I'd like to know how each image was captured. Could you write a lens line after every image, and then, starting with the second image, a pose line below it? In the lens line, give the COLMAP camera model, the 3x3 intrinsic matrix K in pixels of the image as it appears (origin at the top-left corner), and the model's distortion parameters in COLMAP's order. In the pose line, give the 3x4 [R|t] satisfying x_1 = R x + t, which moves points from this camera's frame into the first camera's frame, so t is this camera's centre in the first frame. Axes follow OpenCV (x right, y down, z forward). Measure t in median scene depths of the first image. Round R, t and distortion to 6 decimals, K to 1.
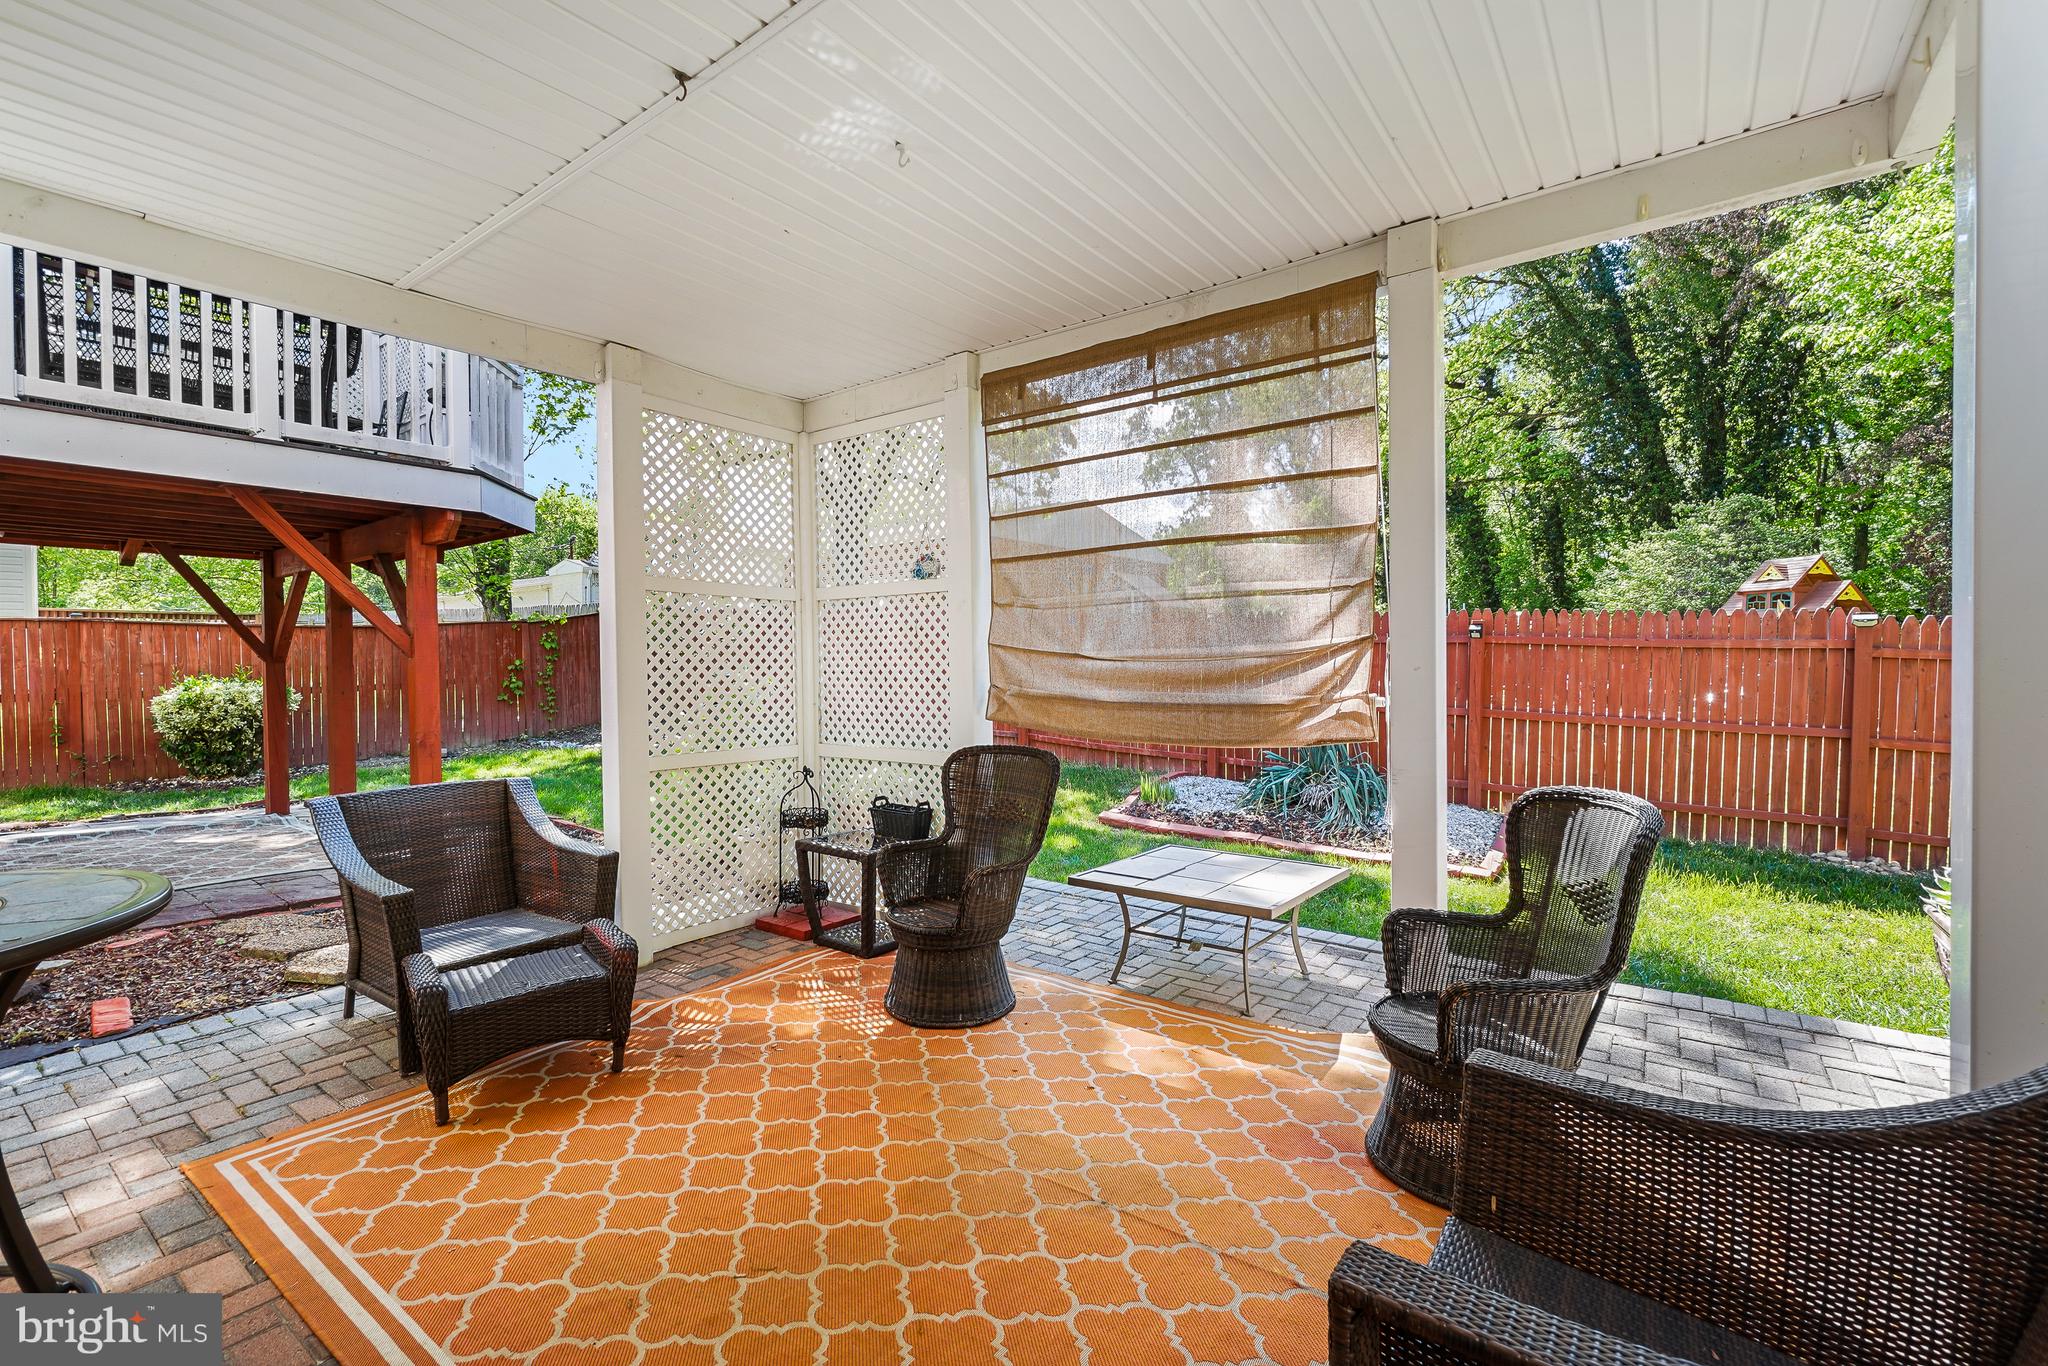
lens RADIAL K [[889.0, 0, 1030.4], [0, 889.0, 684.8], [0, 0, 1]] dist [-0.000971, 0.000019]
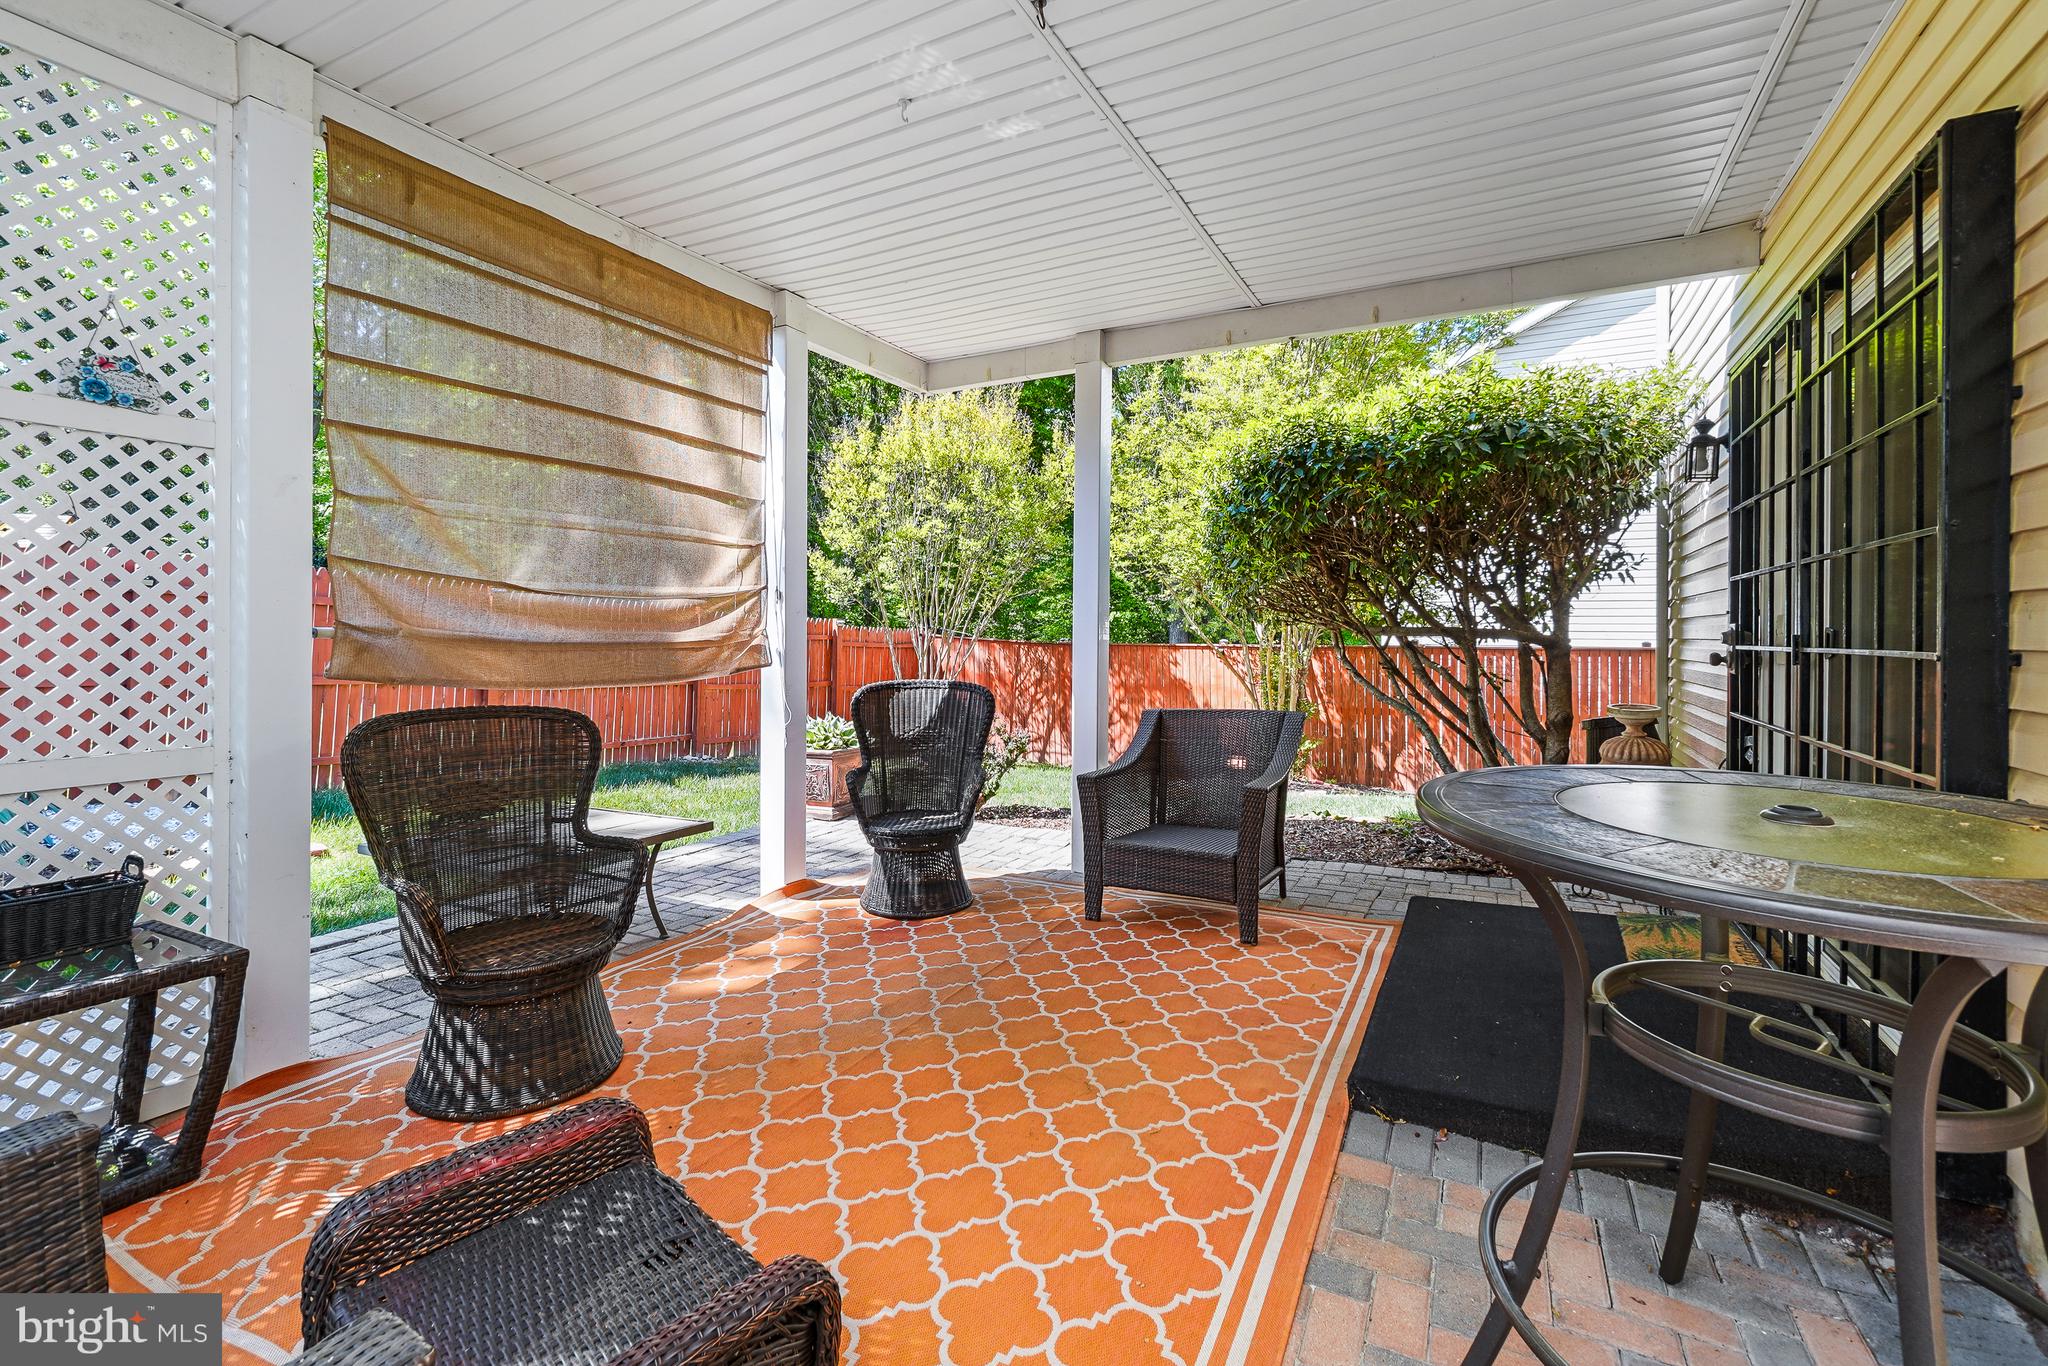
lens RADIAL K [[889.0, 0, 1037.9], [0, 889.0, 639.3], [0, 0, 1]] dist [-0.000971, 0.000019]
pose [[-0.154714, -0.000373, 0.987959, -0.935539], [0.017361, 0.999845, 0.003096, 0.024578], [-0.987807, 0.017631, -0.154683, 0.778252]]
